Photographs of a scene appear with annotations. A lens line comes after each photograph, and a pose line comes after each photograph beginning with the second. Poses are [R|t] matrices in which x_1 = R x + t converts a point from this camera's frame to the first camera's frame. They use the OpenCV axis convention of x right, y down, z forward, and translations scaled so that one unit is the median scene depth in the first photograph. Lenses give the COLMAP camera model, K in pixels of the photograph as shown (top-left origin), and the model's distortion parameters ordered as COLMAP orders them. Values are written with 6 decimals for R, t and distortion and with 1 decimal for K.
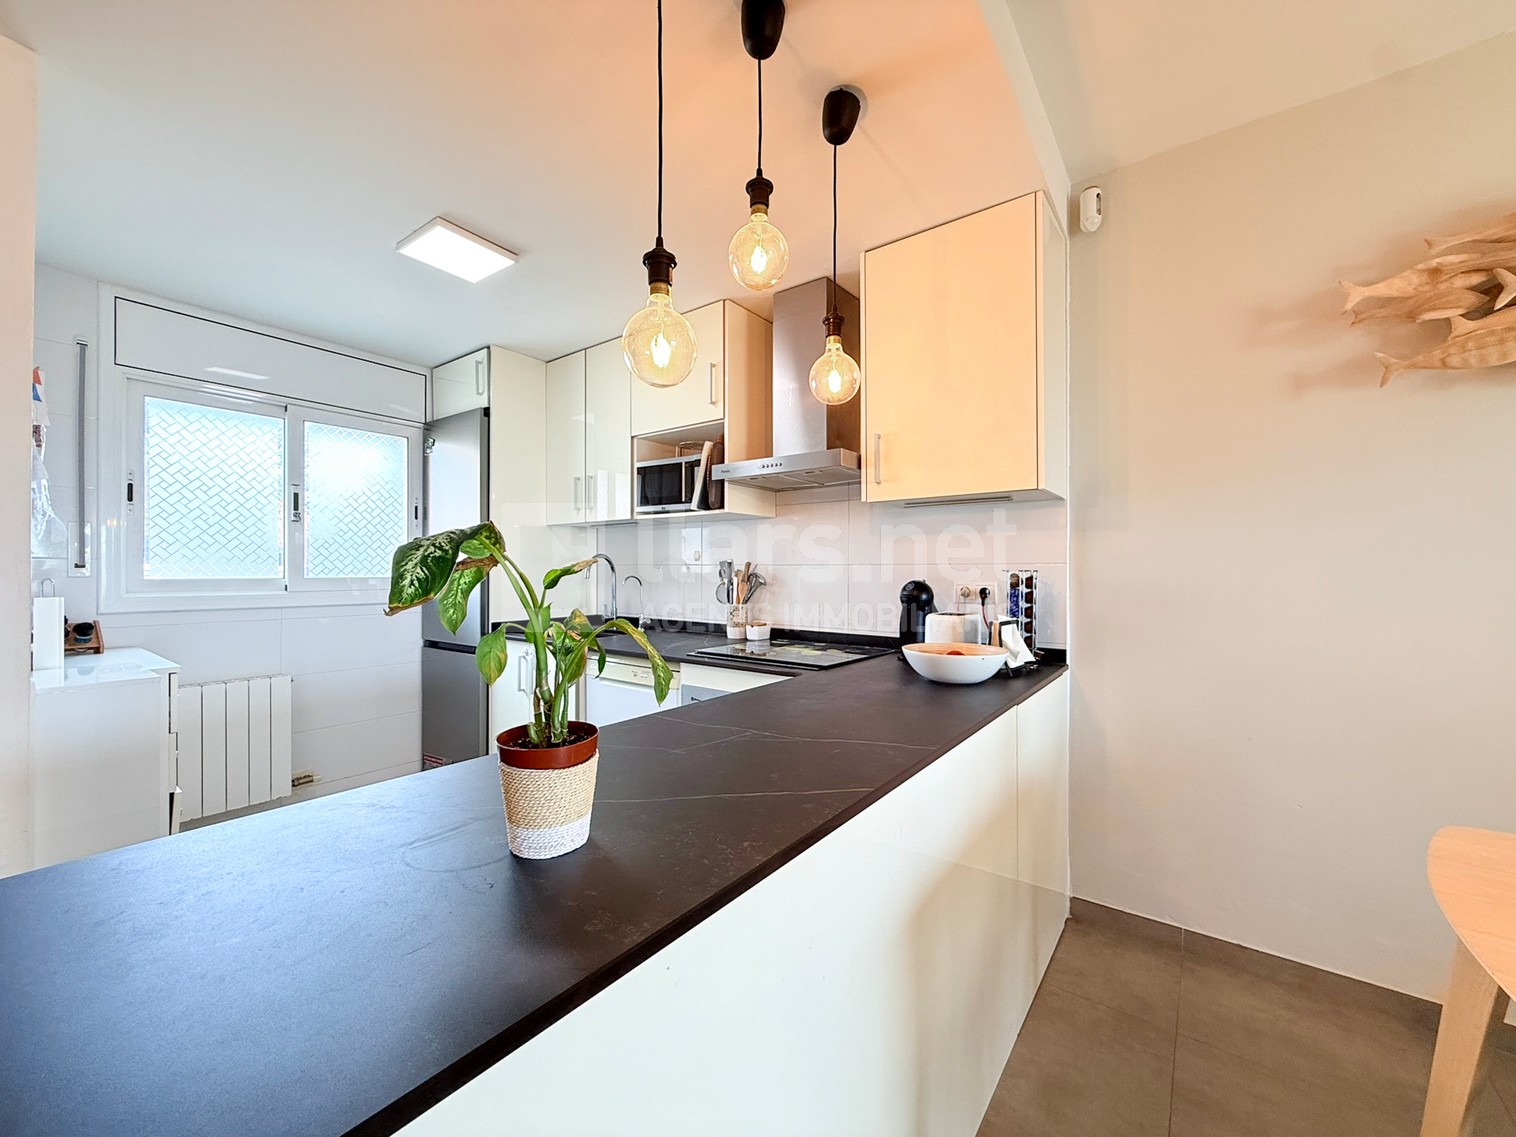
lens RADIAL K [[611.8, 0, 755.4], [0, 611.8, 571.5], [0, 0, 1]] dist [-0.001089, -0.000005]
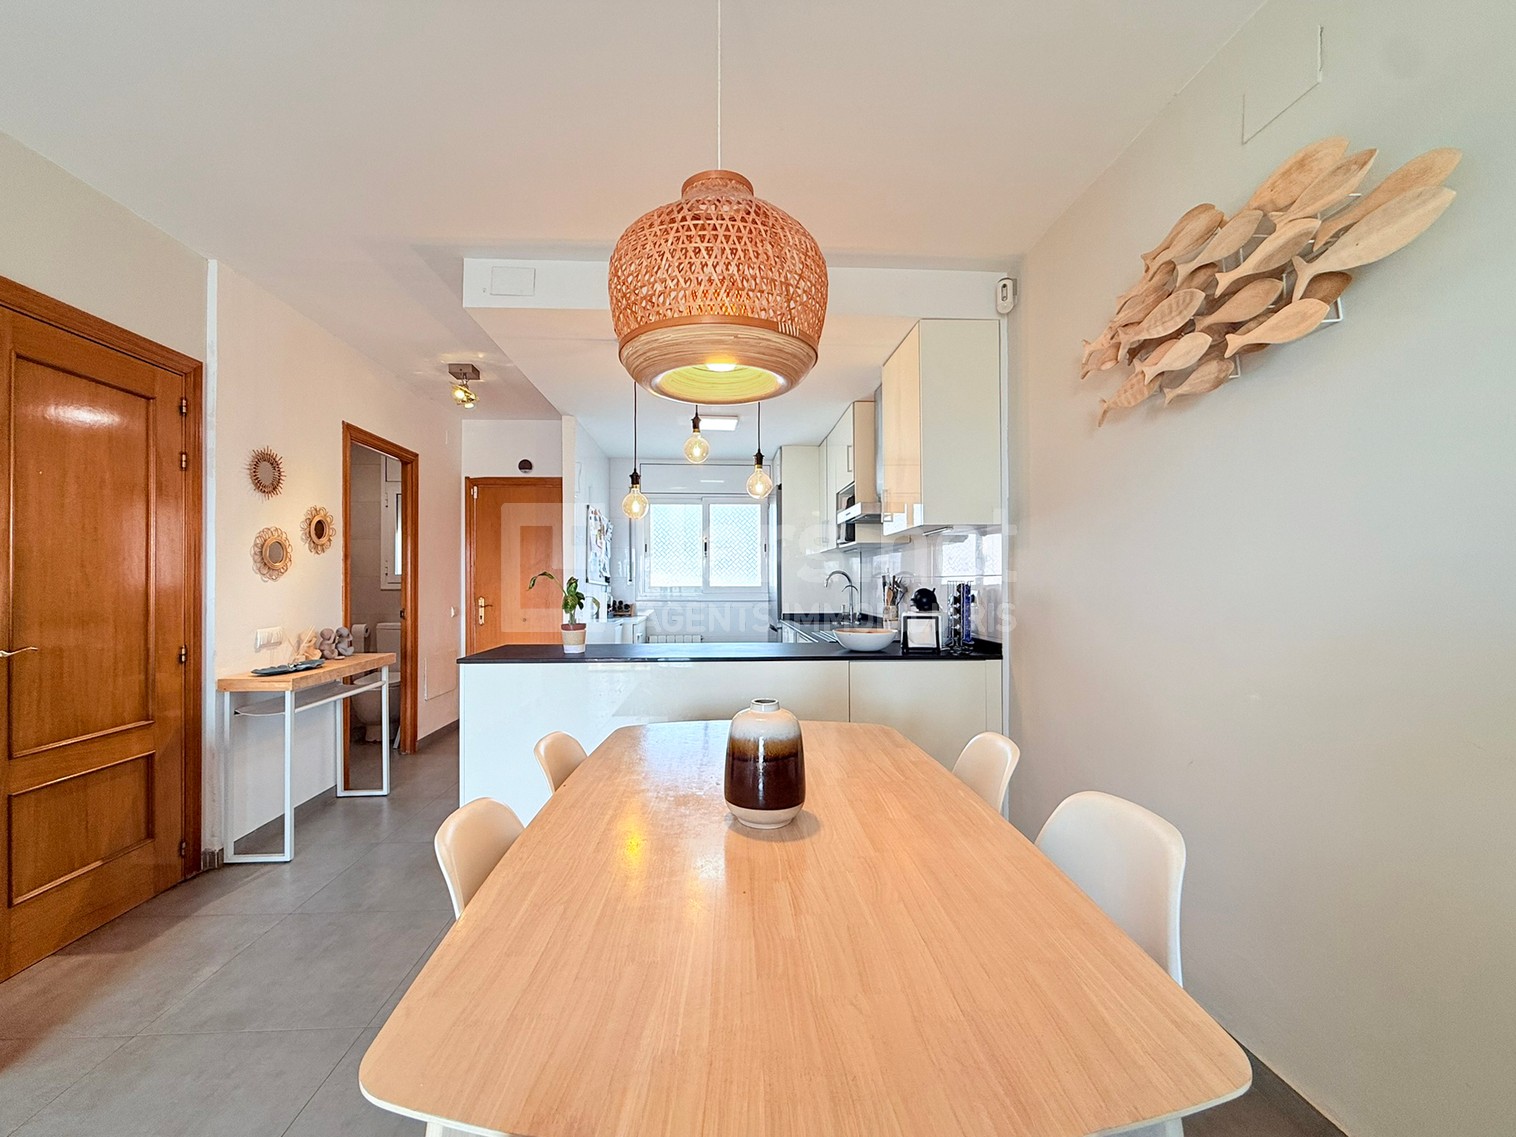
lens RADIAL K [[611.8, 0, 755.2], [0, 611.8, 571.3], [0, 0, 1]] dist [-0.001089, -0.000005]
pose [[0.650050, -0.016192, -0.759719, 1.139944], [0.011425, 0.999868, -0.011535, -0.012845], [0.759806, -0.001181, 0.650149, -0.210292]]
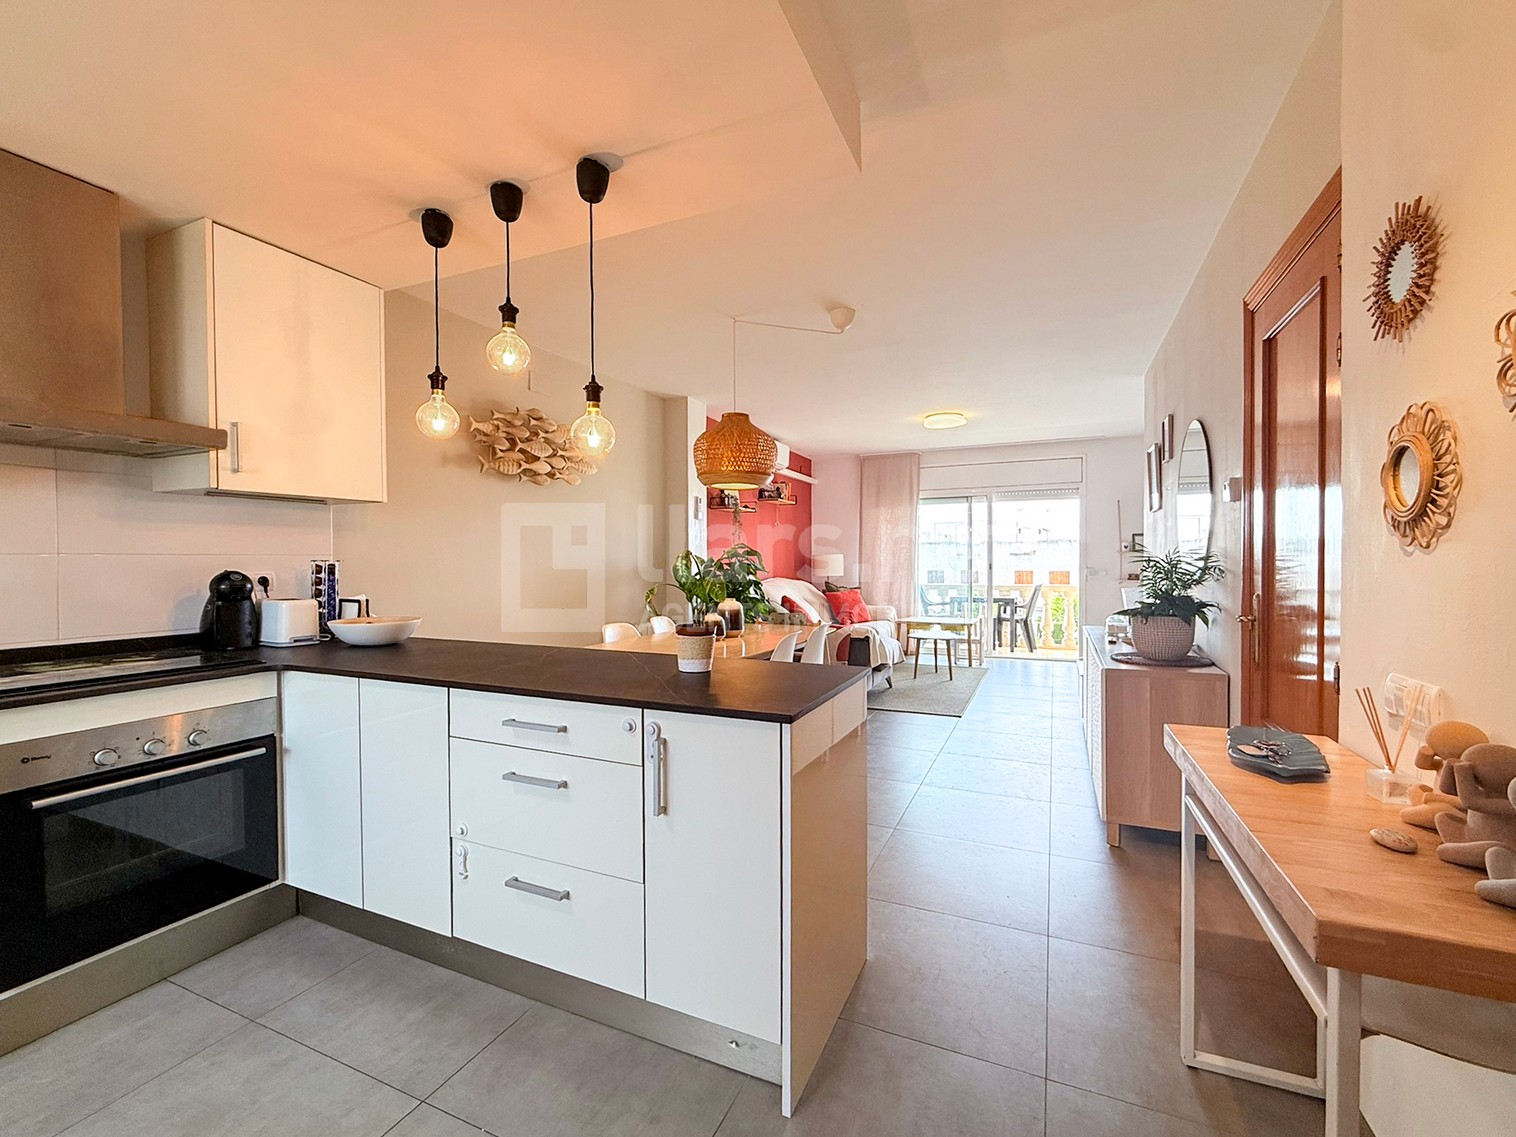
lens RADIAL K [[611.8, 0, 761.6], [0, 611.8, 568.9], [0, 0, 1]] dist [-0.001089, -0.000005]
pose [[-0.201607, -0.010009, 0.979415, -0.711498], [-0.006614, 0.999939, 0.008857, -0.001106], [-0.979444, -0.004693, -0.201661, 0.282757]]
